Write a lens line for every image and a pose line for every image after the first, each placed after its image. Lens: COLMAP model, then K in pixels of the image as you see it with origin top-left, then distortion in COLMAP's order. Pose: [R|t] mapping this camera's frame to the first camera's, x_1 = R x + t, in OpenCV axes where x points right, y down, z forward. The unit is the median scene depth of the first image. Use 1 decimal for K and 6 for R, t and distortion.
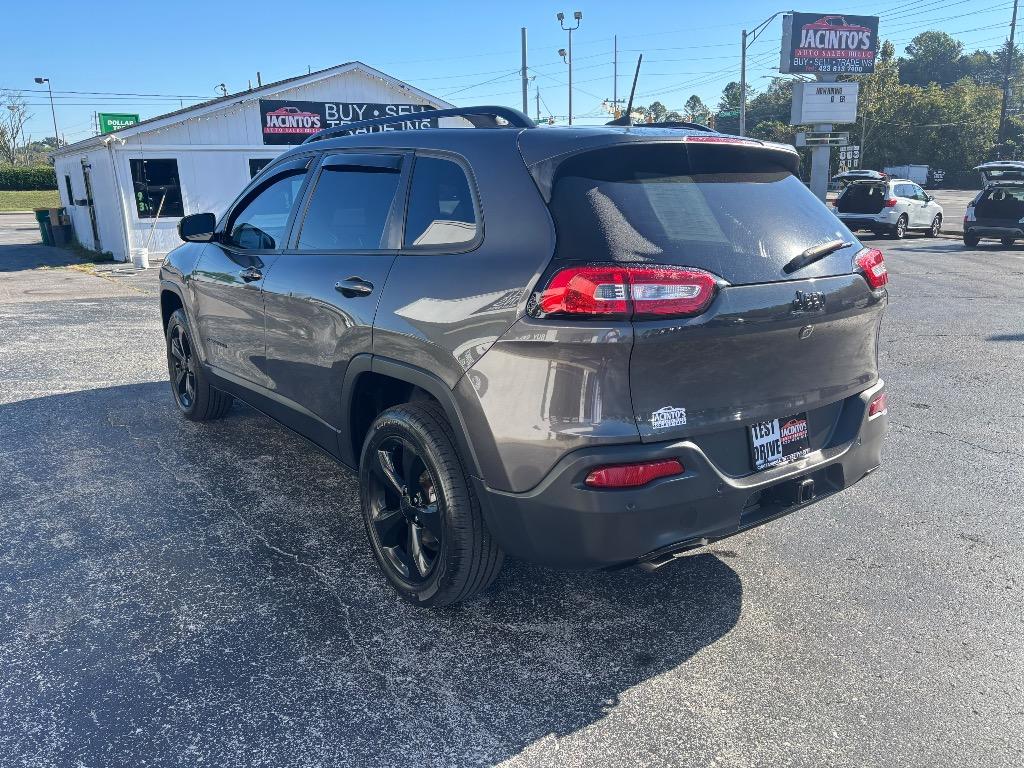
lens RADIAL K [[776.6, 0, 518.0], [0, 776.6, 370.9], [0, 0, 1]] dist [0.049097, -0.058061]
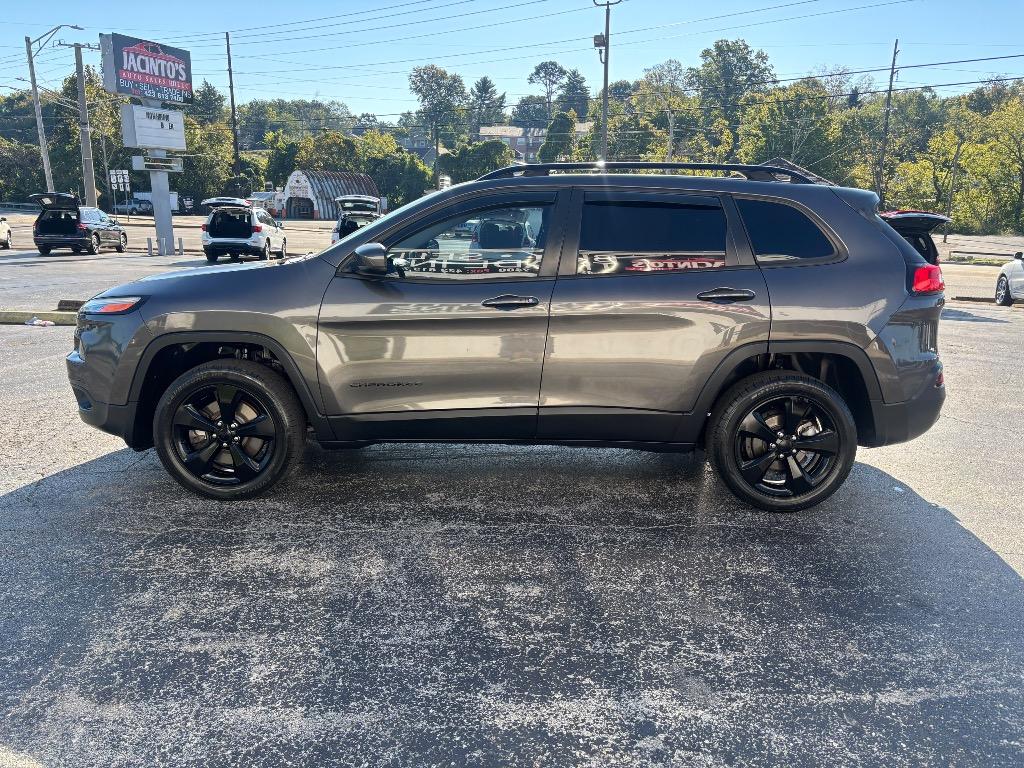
lens RADIAL K [[776.6, 0, 517.2], [0, 776.6, 373.3], [0, 0, 1]] dist [0.049097, -0.058061]
pose [[0.615025, -0.144435, 0.775166, -0.177127], [0.165544, 0.984822, 0.052156, -0.012644], [-0.770934, 0.096247, 0.629600, 0.055090]]
